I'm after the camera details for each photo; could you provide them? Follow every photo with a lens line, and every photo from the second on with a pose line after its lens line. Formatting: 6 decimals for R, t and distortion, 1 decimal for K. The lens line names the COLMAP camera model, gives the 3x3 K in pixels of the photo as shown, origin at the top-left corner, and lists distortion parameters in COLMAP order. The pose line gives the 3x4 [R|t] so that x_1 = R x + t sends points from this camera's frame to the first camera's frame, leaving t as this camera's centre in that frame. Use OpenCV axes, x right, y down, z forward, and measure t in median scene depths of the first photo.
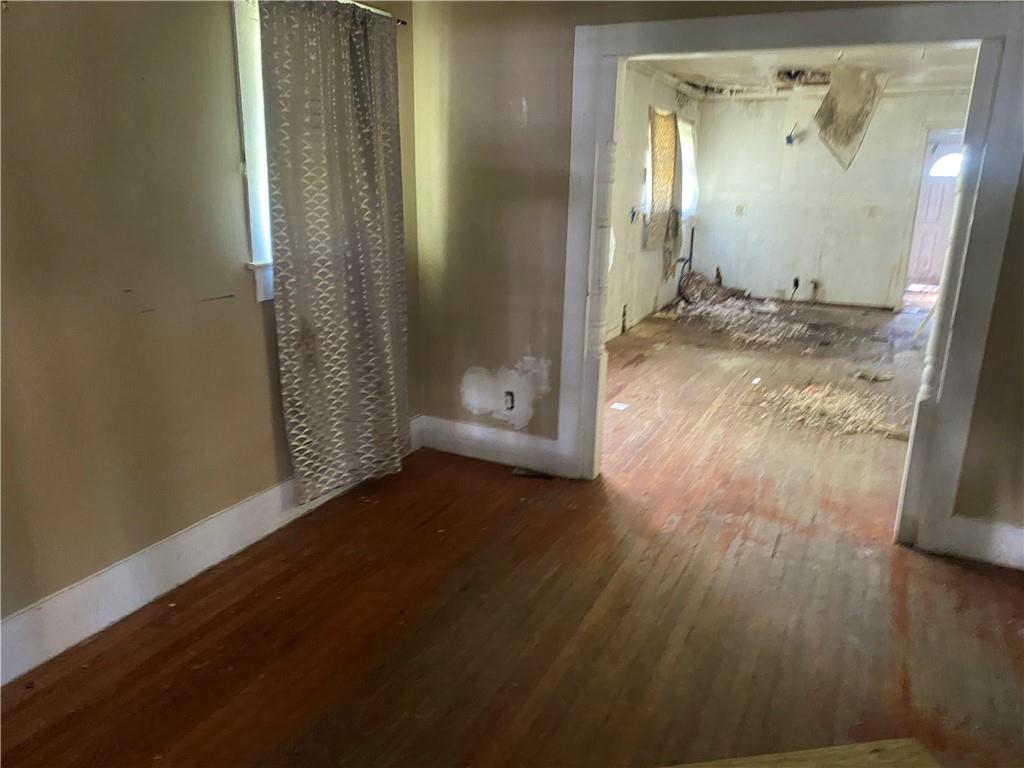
lens RADIAL K [[731.4, 0, 501.1], [0, 731.4, 386.2], [0, 0, 1]] dist [0.065354, -0.174230]
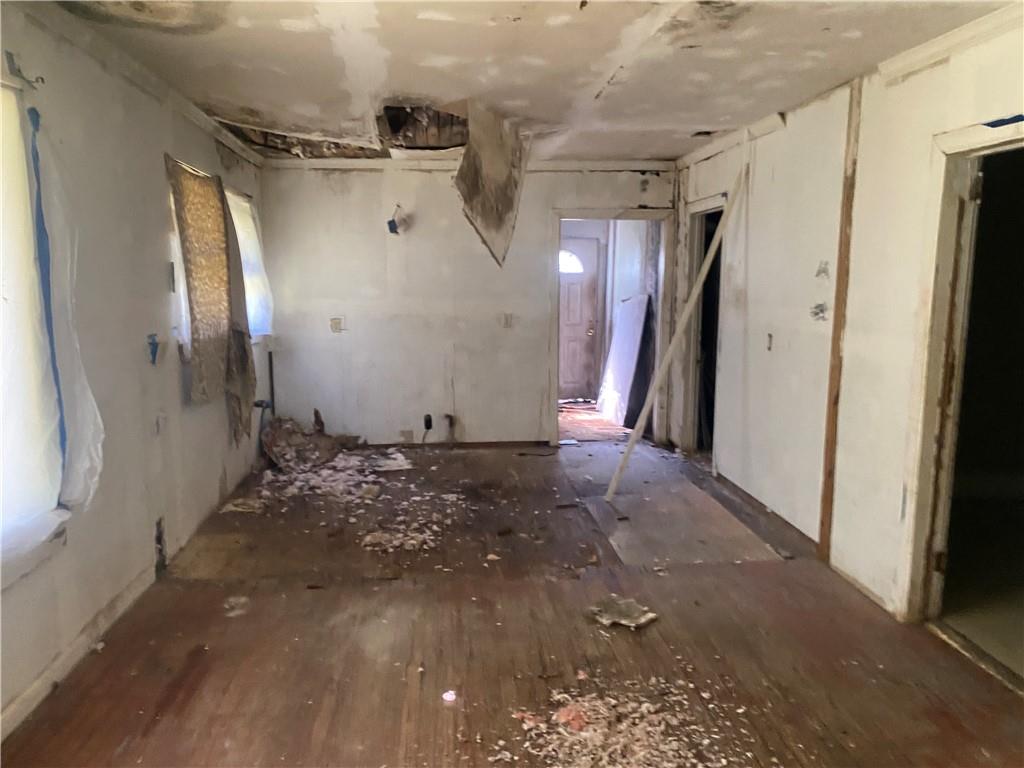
lens RADIAL K [[731.4, 0, 501.1], [0, 731.4, 386.2], [0, 0, 1]] dist [0.065354, -0.174230]
pose [[0.847174, -0.085310, 0.524422, 0.096097], [0.150611, 0.985098, -0.083054, -0.108599], [-0.509522, 0.149345, 0.847398, 0.371358]]
